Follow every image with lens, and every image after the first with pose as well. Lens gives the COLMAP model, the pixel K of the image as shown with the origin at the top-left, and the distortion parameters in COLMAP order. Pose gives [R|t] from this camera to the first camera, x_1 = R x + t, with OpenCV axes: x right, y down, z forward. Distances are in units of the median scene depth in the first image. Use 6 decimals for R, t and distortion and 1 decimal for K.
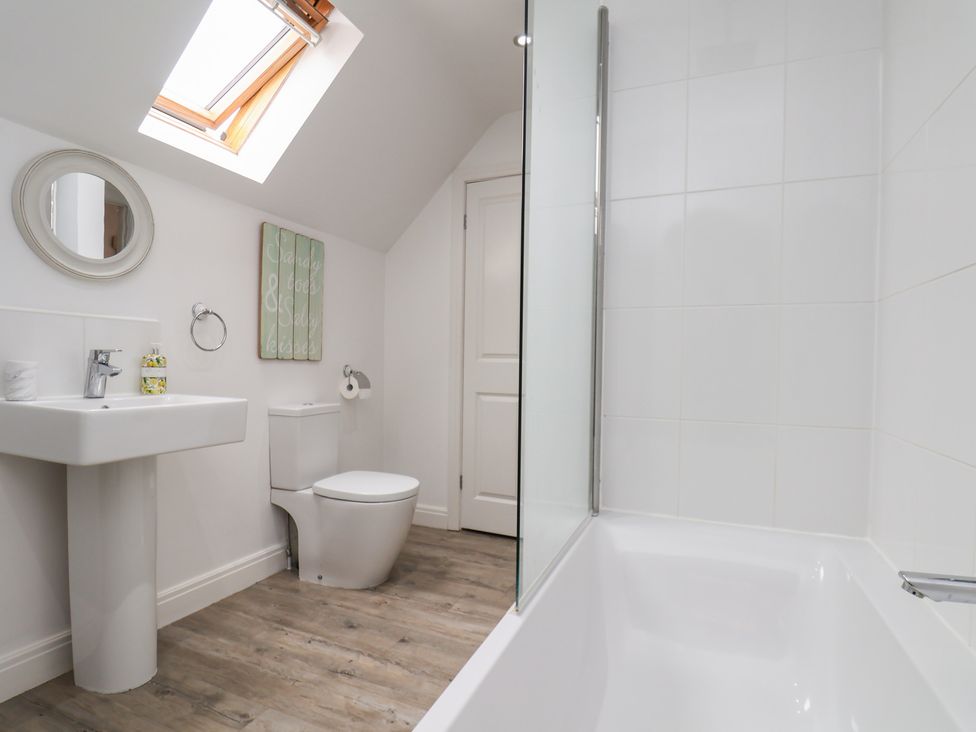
lens RADIAL K [[517.4, 0, 485.3], [0, 517.4, 365.5], [0, 0, 1]] dist [-0.003692, -0.008081]
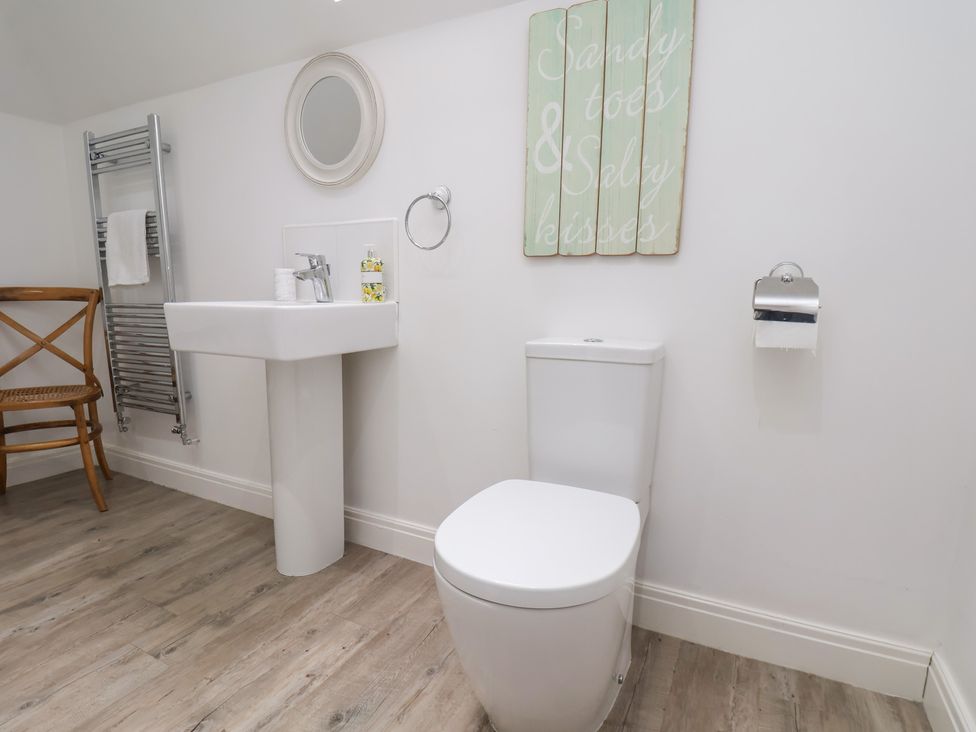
lens RADIAL K [[517.4, 0, 487.4], [0, 517.4, 370.2], [0, 0, 1]] dist [-0.003692, -0.008081]
pose [[-0.079483, 0.133634, -0.987838, 0.193485], [-0.010732, 0.990801, 0.134899, 0.037224], [0.996778, 0.021323, -0.077318, 0.980677]]
